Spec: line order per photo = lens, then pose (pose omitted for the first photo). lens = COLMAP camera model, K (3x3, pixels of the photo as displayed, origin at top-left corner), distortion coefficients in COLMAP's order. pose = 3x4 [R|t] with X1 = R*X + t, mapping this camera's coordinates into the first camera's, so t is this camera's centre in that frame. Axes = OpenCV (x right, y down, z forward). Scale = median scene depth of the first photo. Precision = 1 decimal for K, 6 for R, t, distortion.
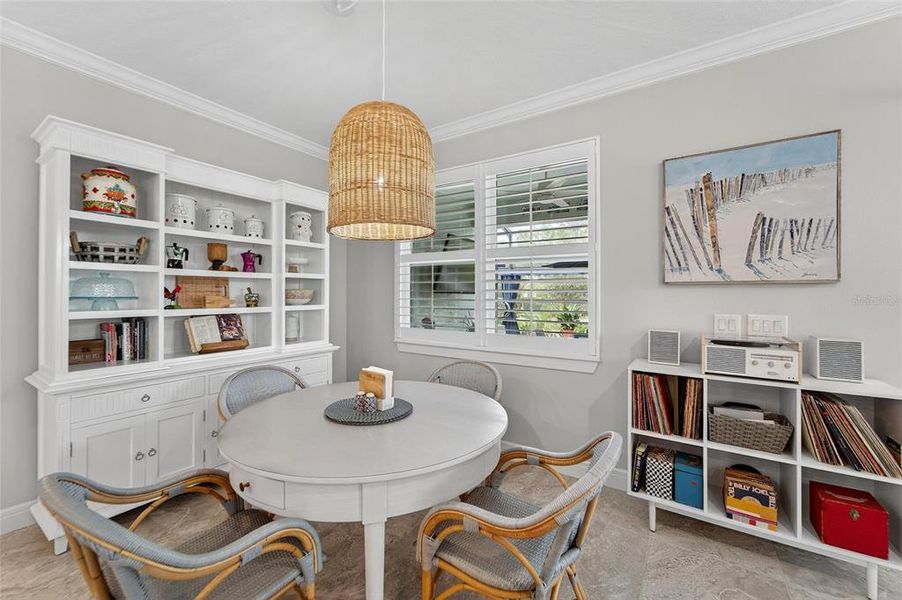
lens RADIAL K [[371.0, 0, 440.3], [0, 371.0, 293.7], [0, 0, 1]] dist [-0.016175, 0.006398]
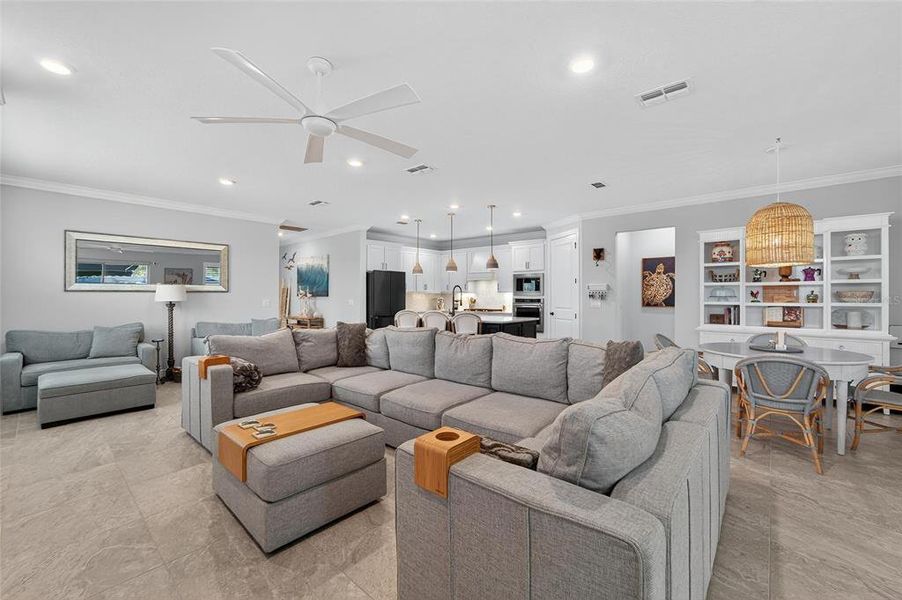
lens RADIAL K [[371.0, 0, 451.7], [0, 371.0, 295.8], [0, 0, 1]] dist [-0.016175, 0.006398]
pose [[-0.125488, -0.000441, -0.992095, 1.653523], [0.002404, 0.999997, -0.000748, 0.004307], [0.992092, -0.002479, -0.125487, -0.433556]]
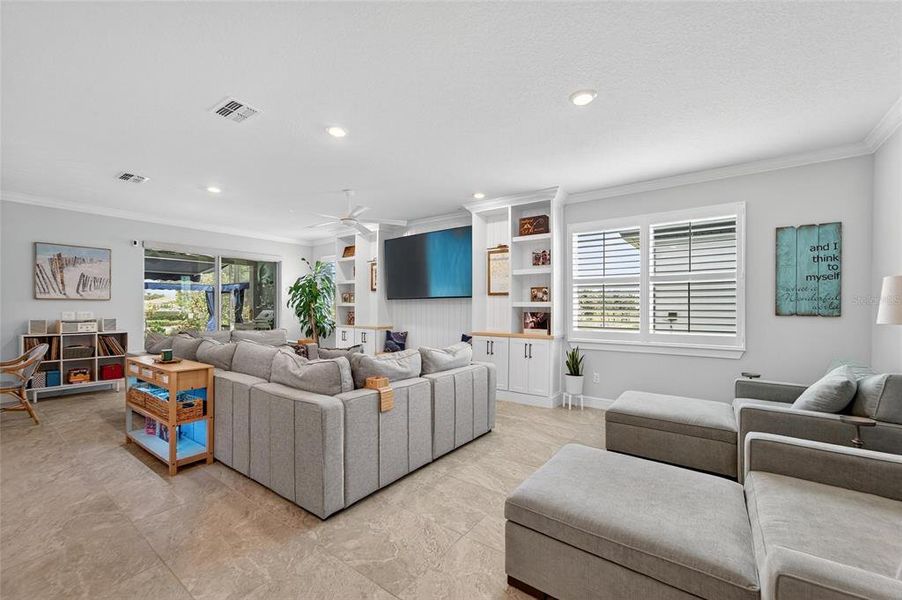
lens RADIAL K [[371.0, 0, 447.3], [0, 371.0, 308.8], [0, 0, 1]] dist [-0.016175, 0.006398]
pose [[0.048960, -0.006001, 0.998783, -1.555056], [-0.004744, 0.999969, 0.006241, 0.008394], [-0.998789, -0.005044, 0.048930, -1.658801]]
